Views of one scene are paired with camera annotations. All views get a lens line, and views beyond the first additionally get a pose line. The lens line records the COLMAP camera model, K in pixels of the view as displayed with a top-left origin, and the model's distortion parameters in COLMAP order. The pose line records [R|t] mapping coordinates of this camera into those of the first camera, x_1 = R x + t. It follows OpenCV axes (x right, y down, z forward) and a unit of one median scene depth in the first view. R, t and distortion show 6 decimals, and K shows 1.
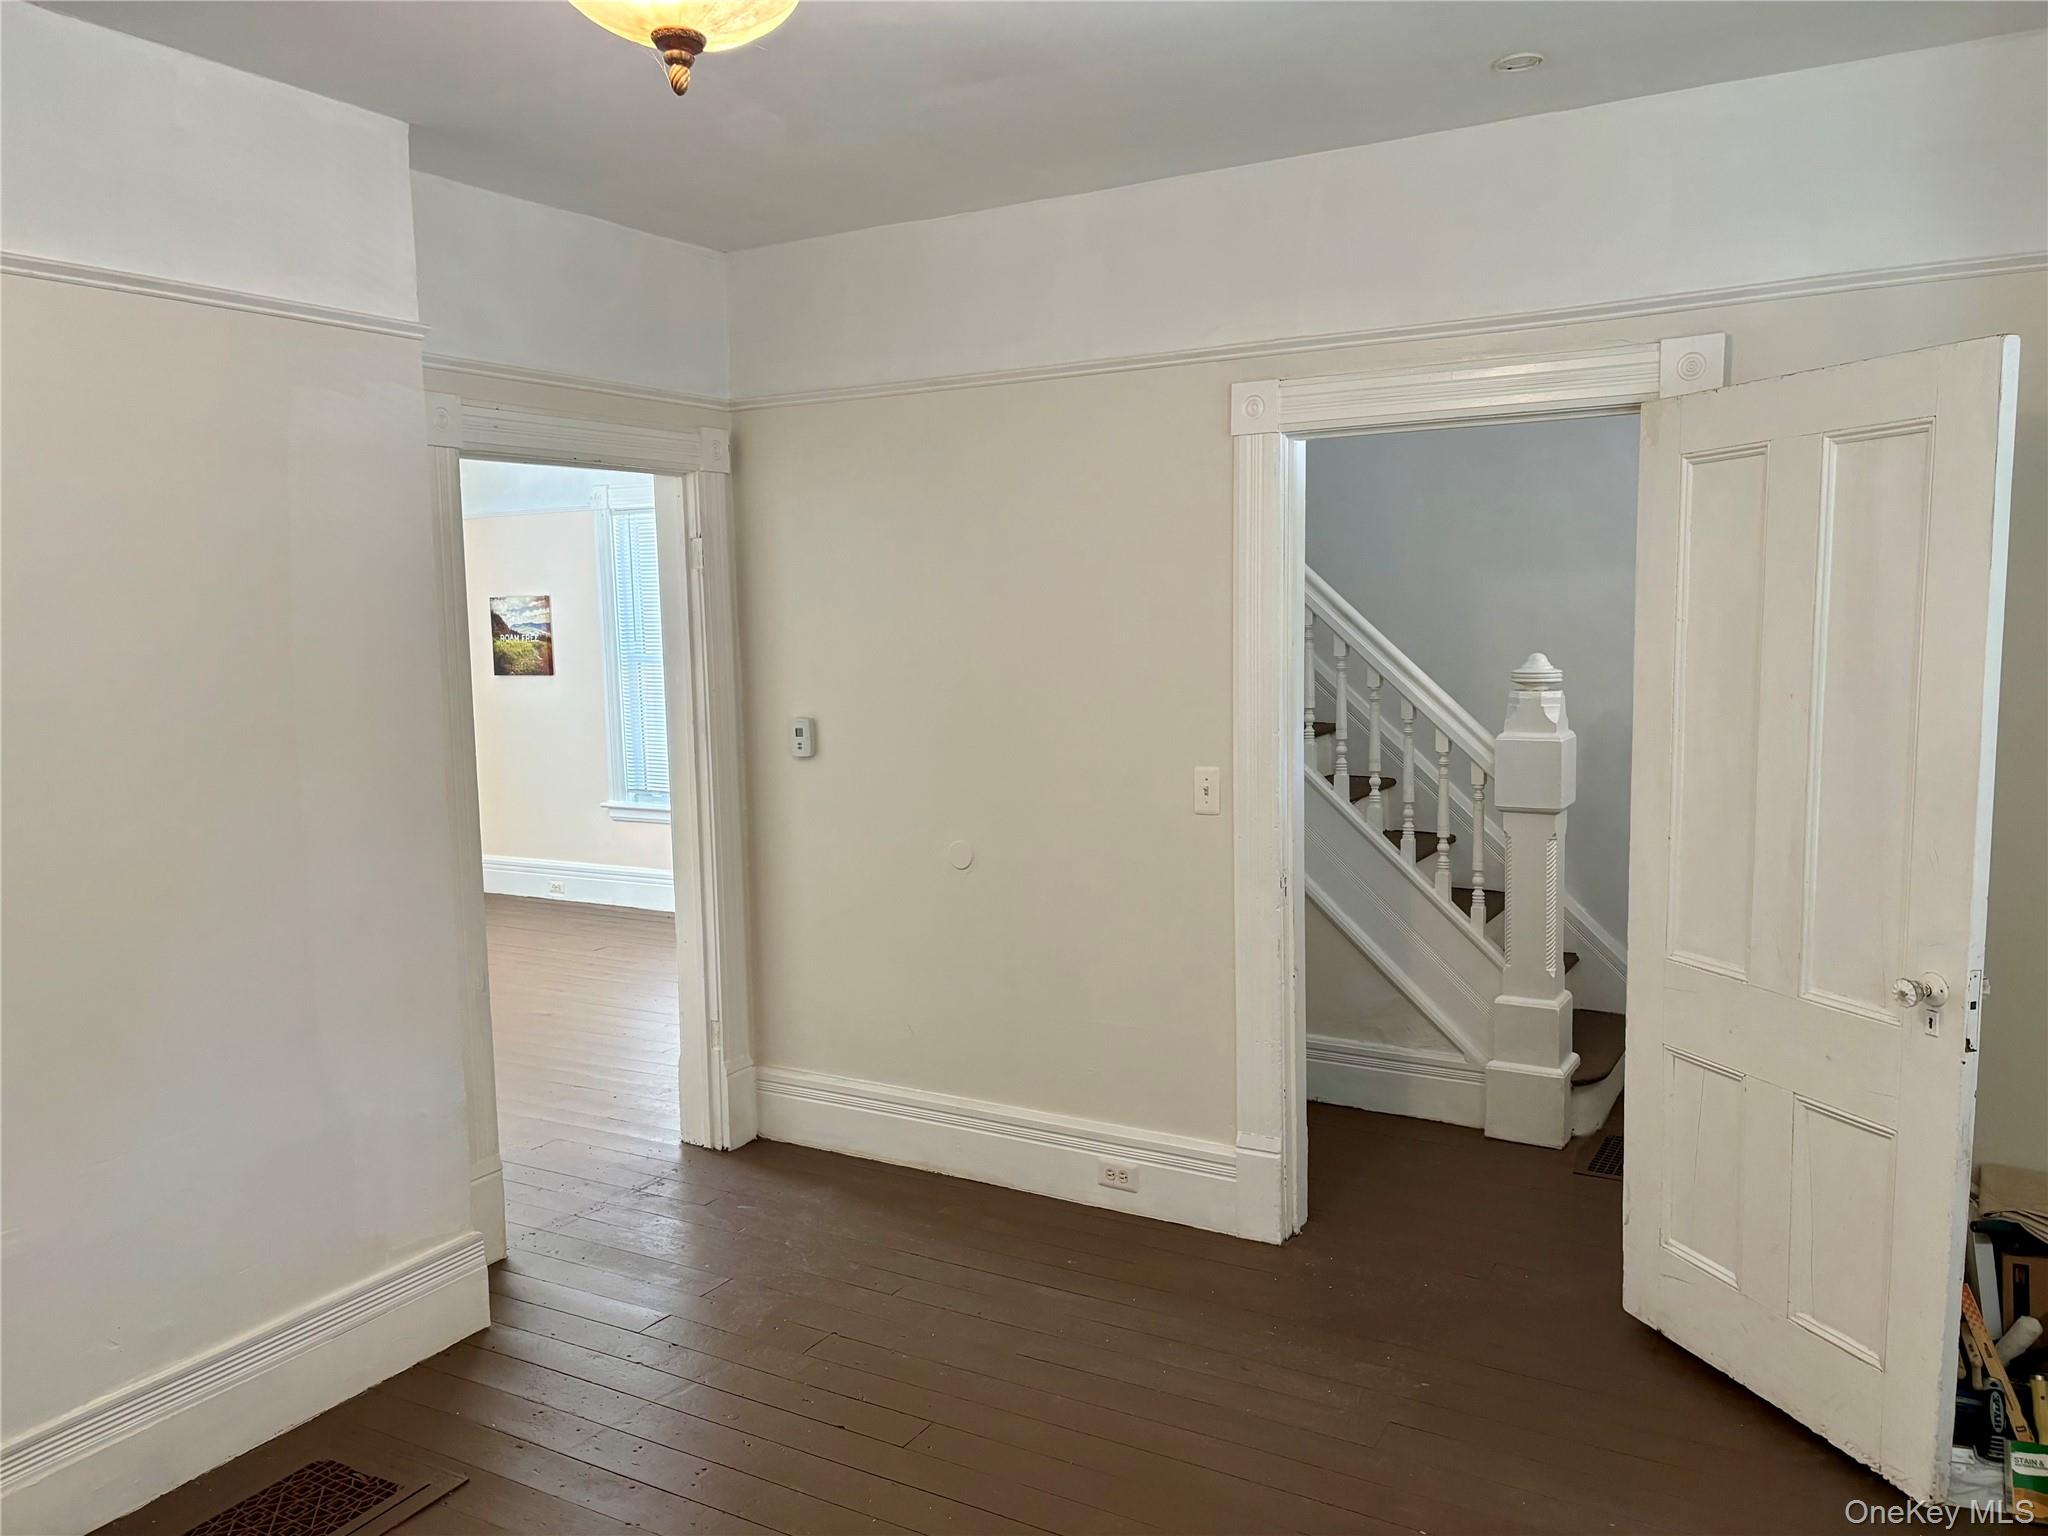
lens RADIAL K [[1577.4, 0, 1014.6], [0, 1577.4, 777.6], [0, 0, 1]] dist [0.004457, -0.000140]
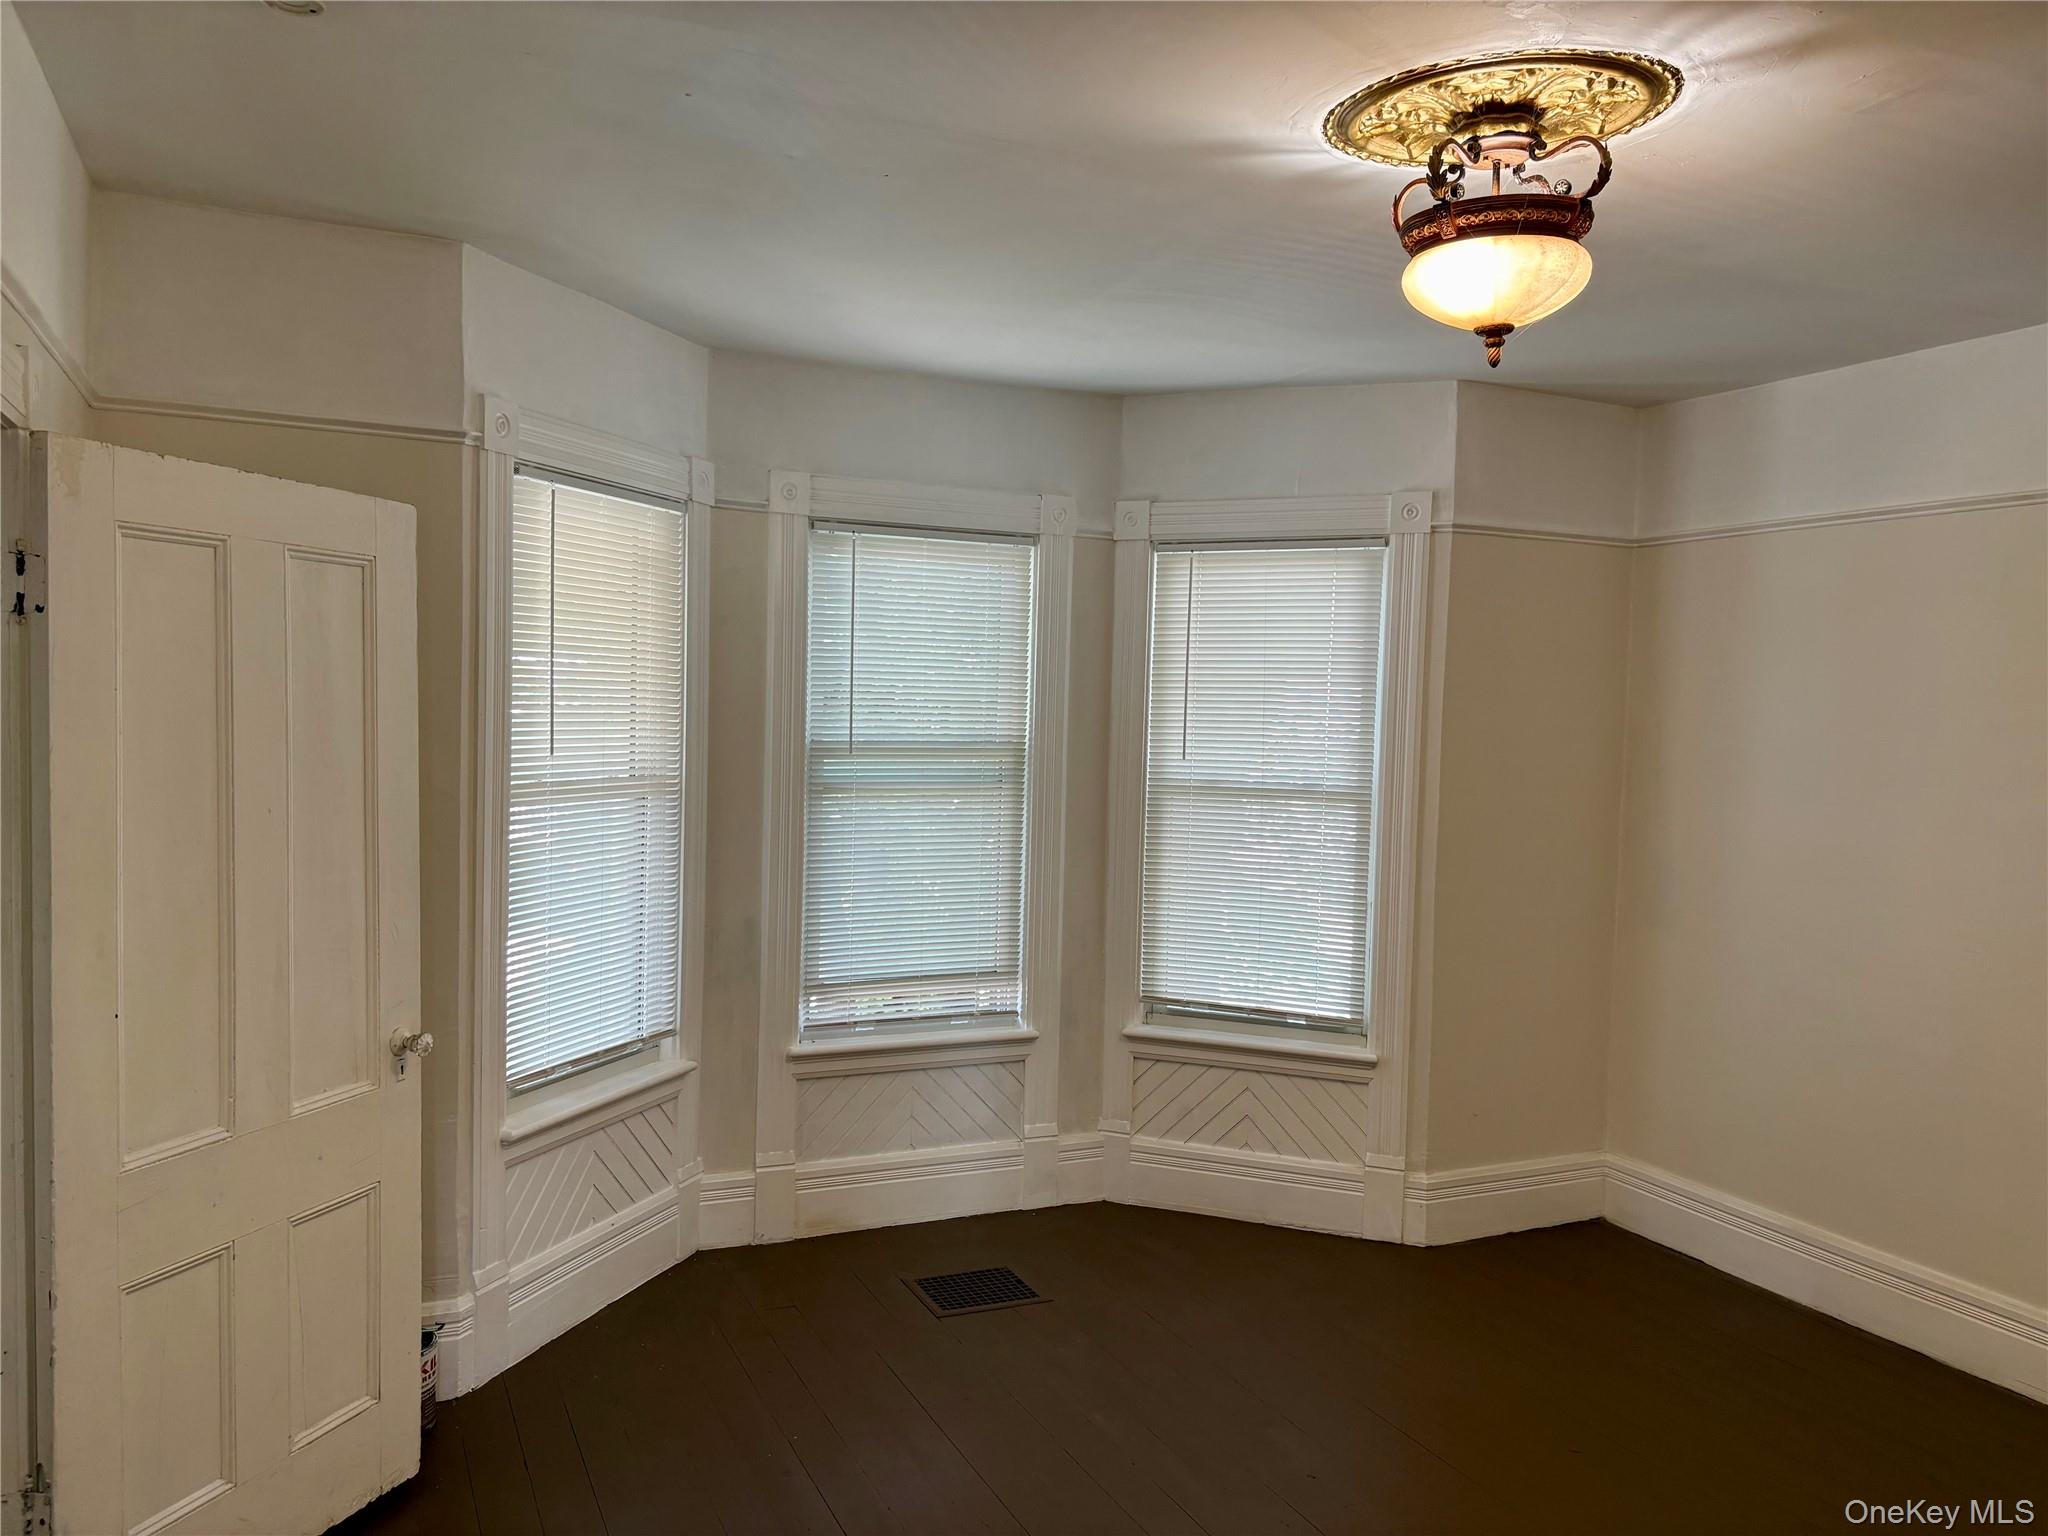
lens RADIAL K [[1536.1, 0, 1025.5], [0, 1536.1, 777.0], [0, 0, 1]] dist [0.134293, -0.154485]
pose [[-0.821538, -0.031786, 0.569267, -0.437538], [0.047965, 0.991052, 0.124558, -0.174736], [-0.568132, 0.129634, -0.812663, 1.563879]]
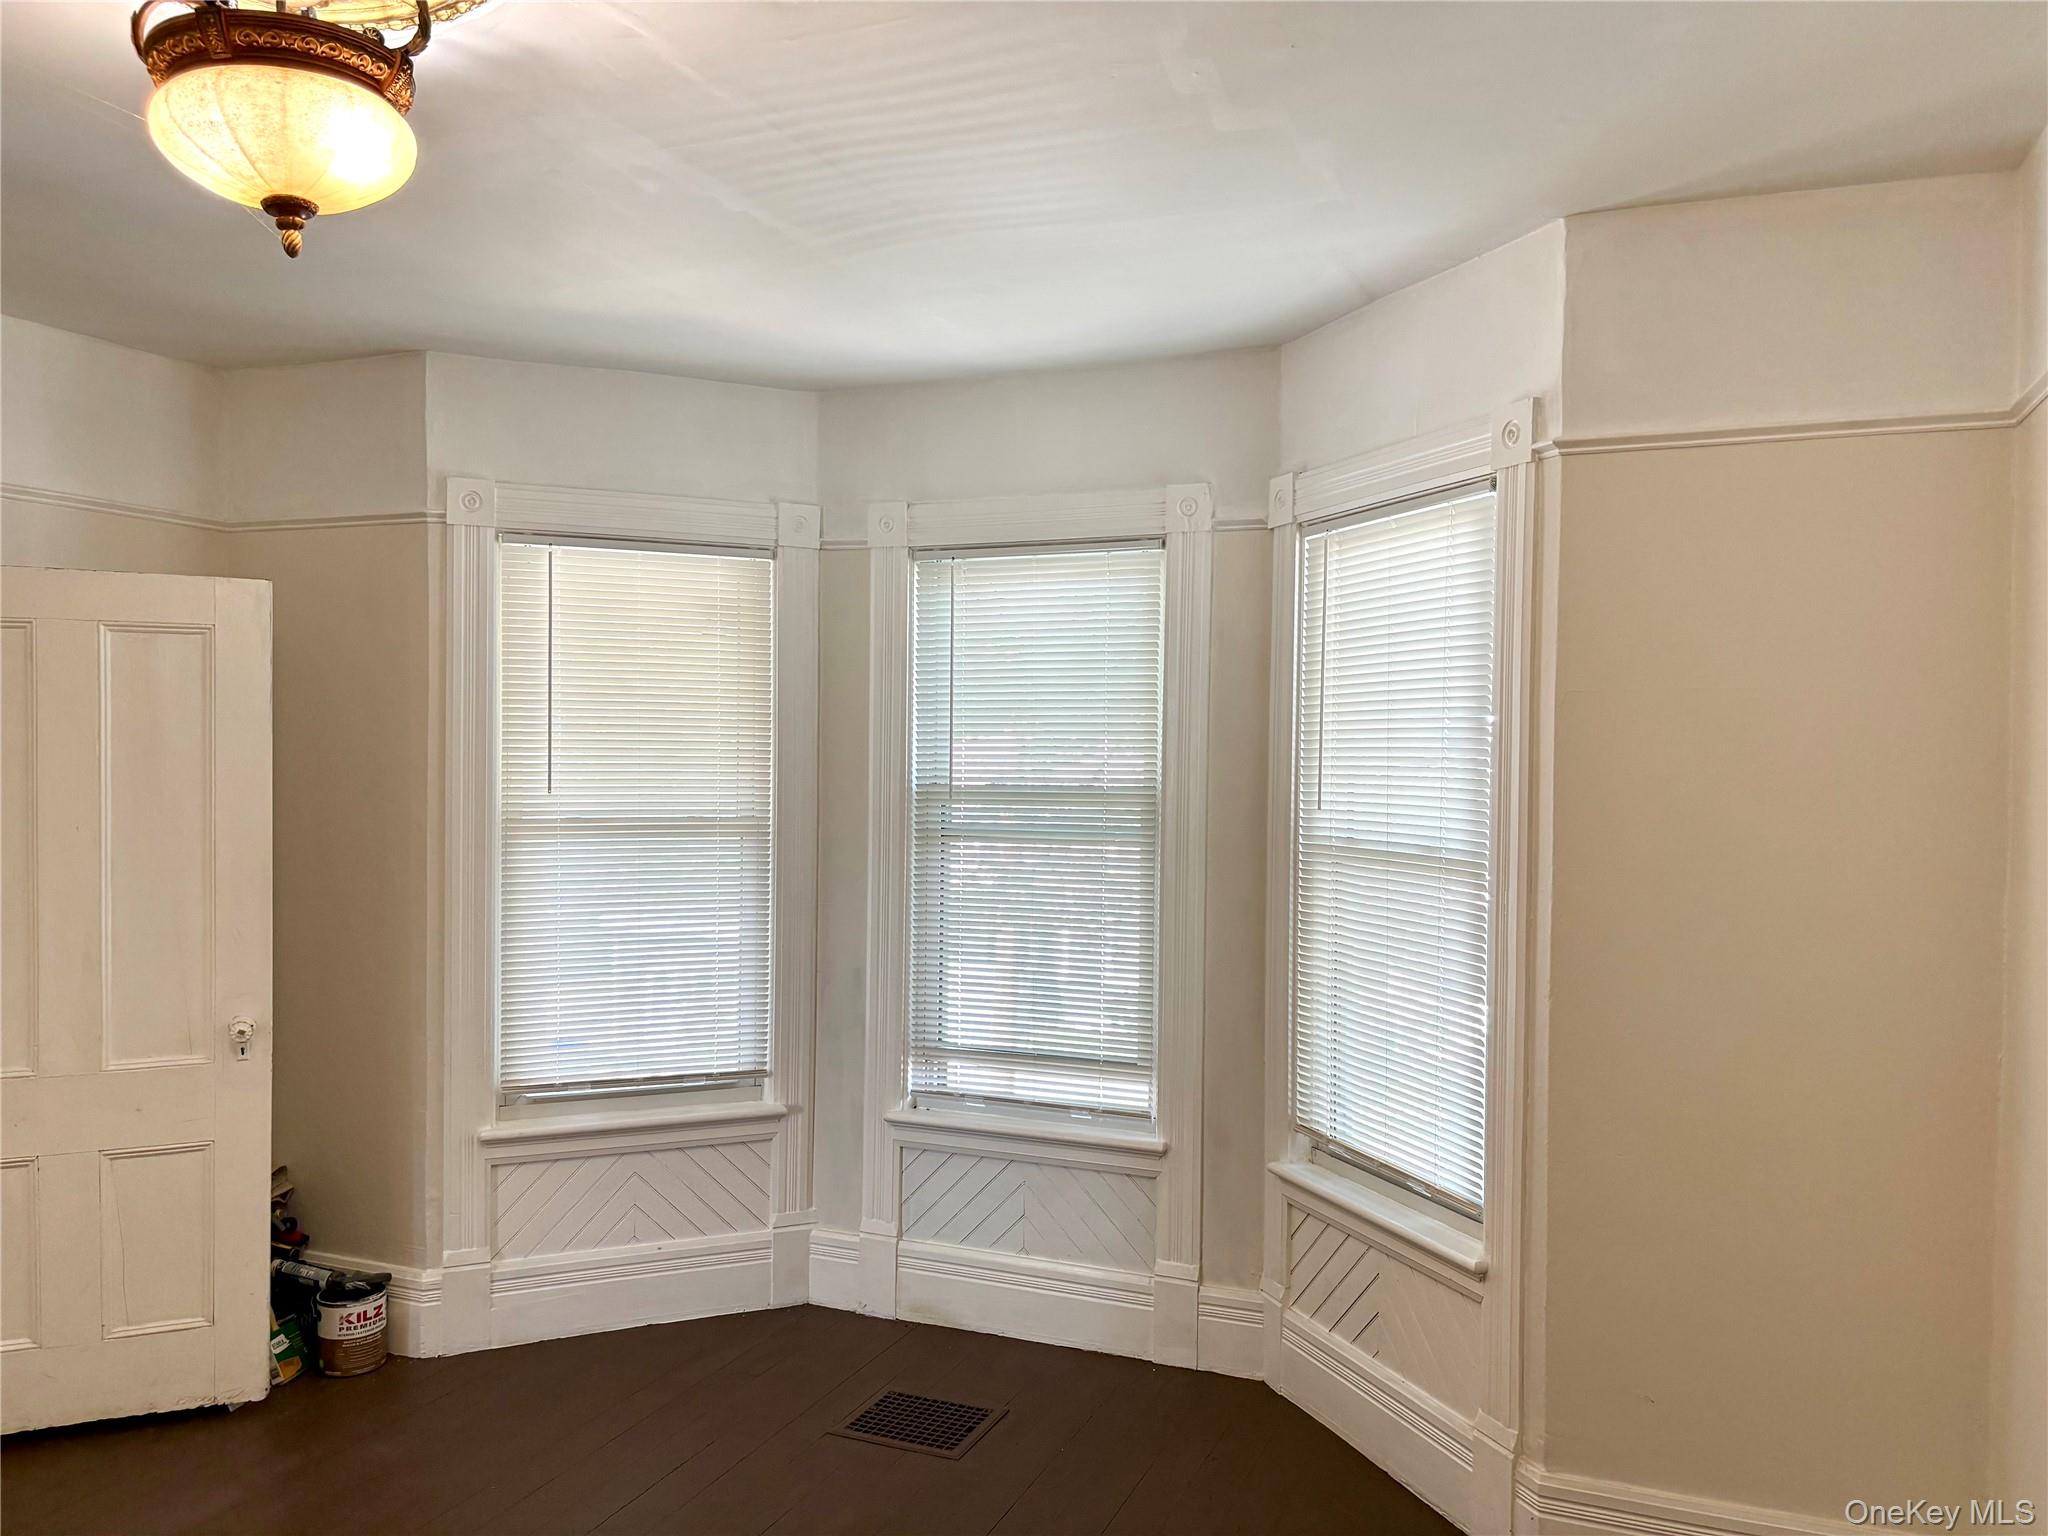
lens RADIAL K [[1558.8, 0, 1012.1], [0, 1558.8, 779.7], [0, 0, 1]] dist [0.135024, -0.159385]
pose [[-0.139827, -0.005242, 0.990162, -0.874850], [0.097995, 0.995004, 0.019106, -0.043255], [-0.985315, 0.099702, -0.138614, 0.467735]]
